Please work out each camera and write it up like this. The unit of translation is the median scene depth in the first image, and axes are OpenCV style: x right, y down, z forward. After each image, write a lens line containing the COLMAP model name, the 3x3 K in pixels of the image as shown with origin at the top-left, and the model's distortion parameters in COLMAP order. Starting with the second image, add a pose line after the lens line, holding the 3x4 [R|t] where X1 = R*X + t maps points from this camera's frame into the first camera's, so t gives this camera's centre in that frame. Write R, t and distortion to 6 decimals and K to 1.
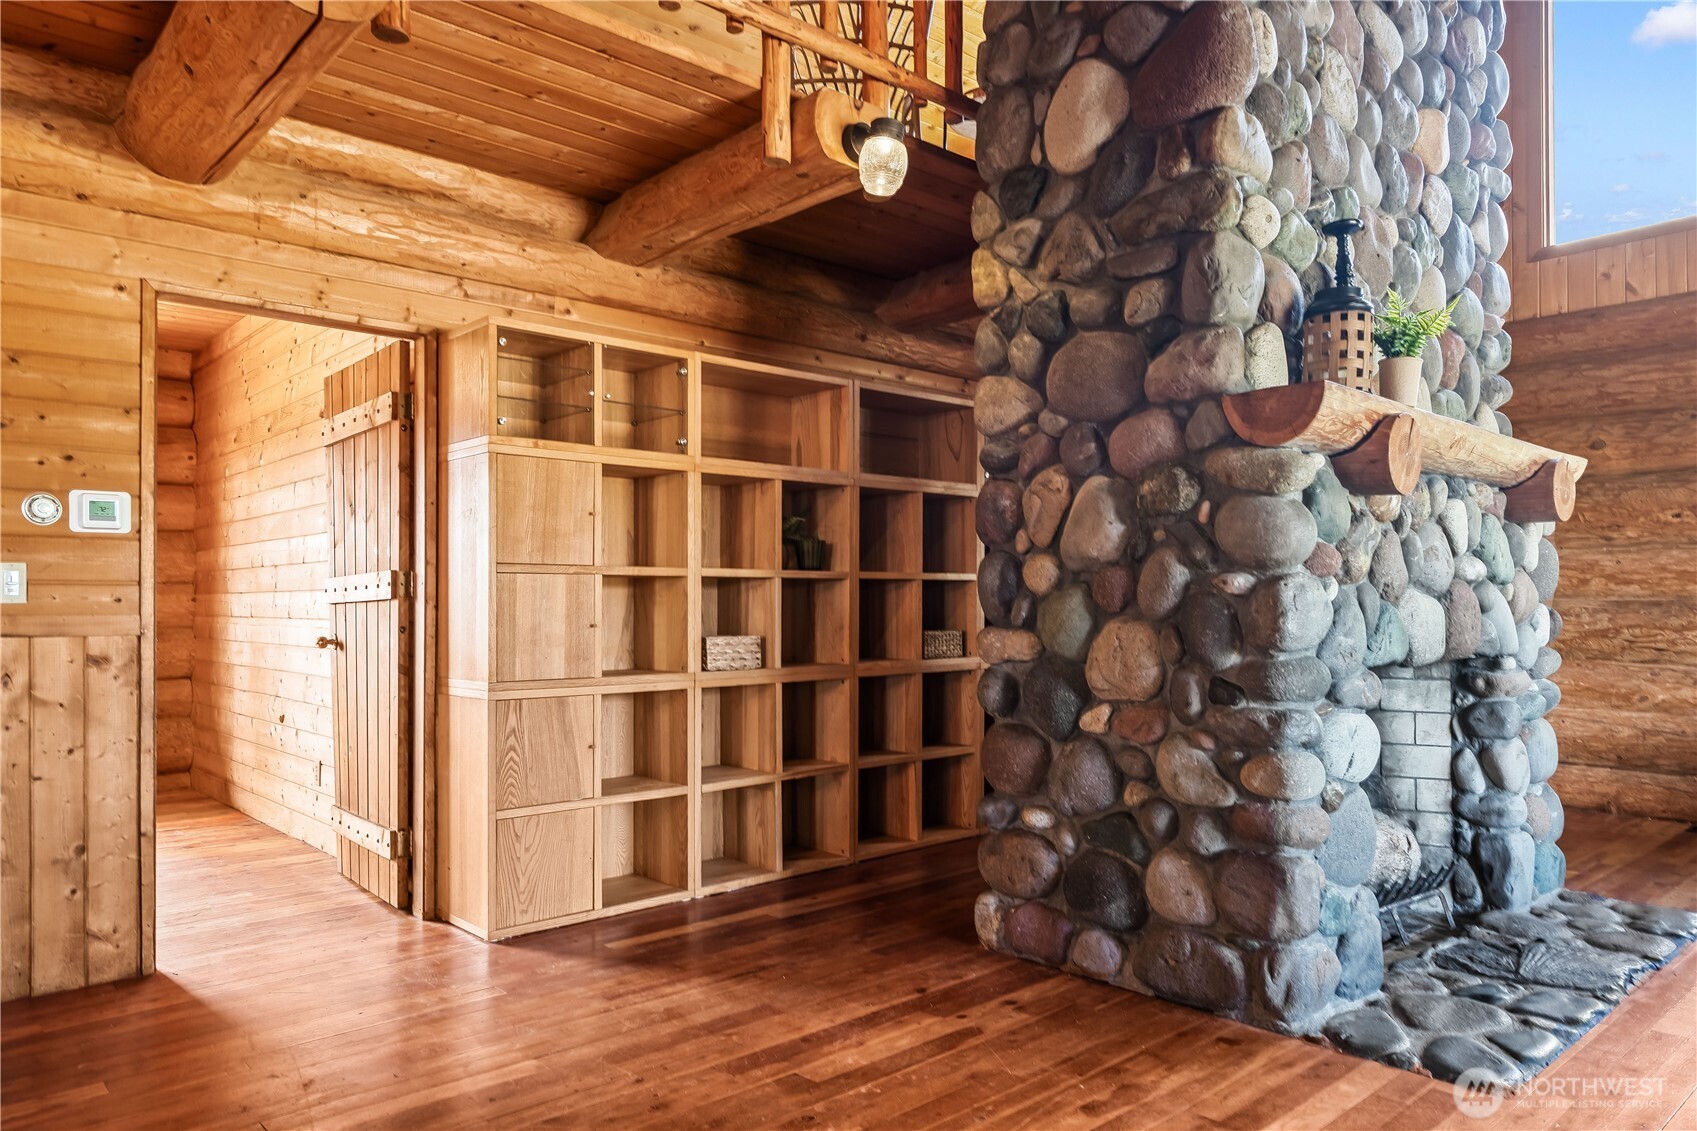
lens RADIAL K [[1121.5, 0, 845.6], [0, 1121.5, 616.7], [0, 0, 1]] dist [0.002234, 0.001303]
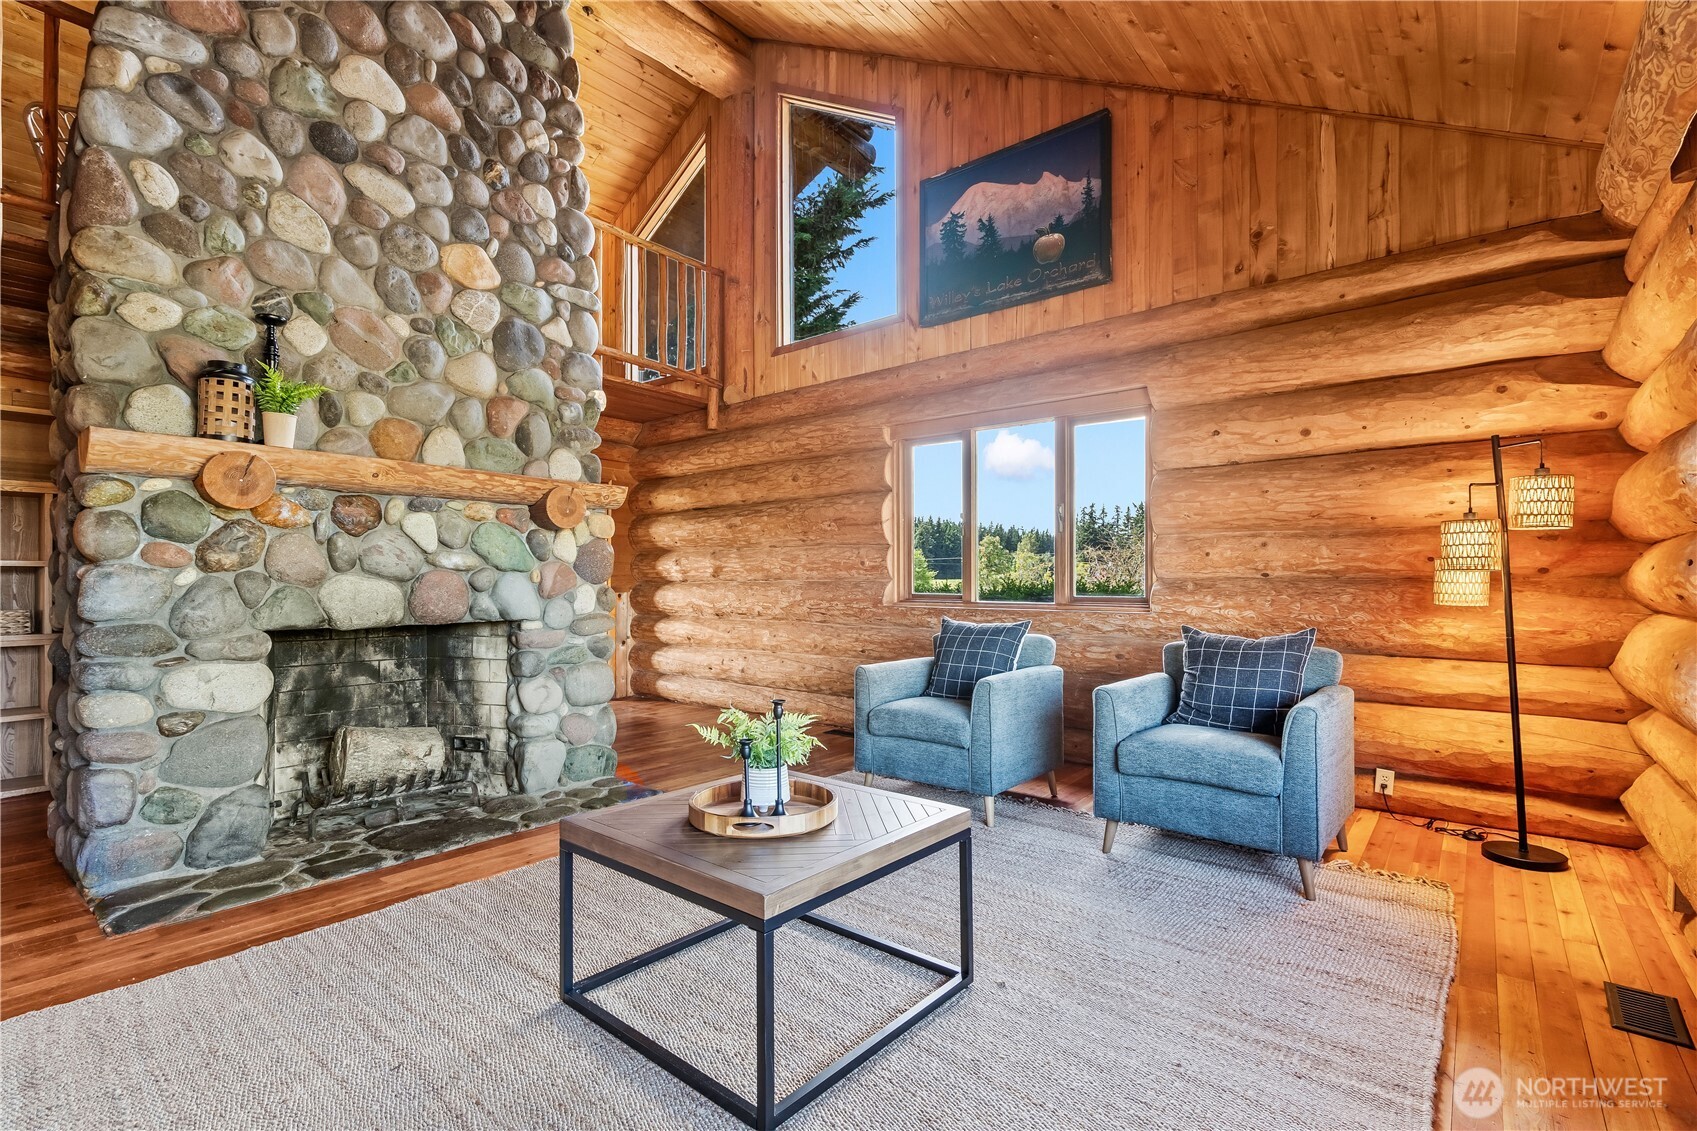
lens RADIAL K [[773.3, 0, 838.7], [0, 773.3, 573.7], [0, 0, 1]] dist [-0.000919, 0.000150]
pose [[0.989809, 0.003539, 0.142358, 0.606698], [-0.001029, 0.999843, -0.017700, -0.006304], [-0.142398, 0.017373, 0.989657, -0.039253]]
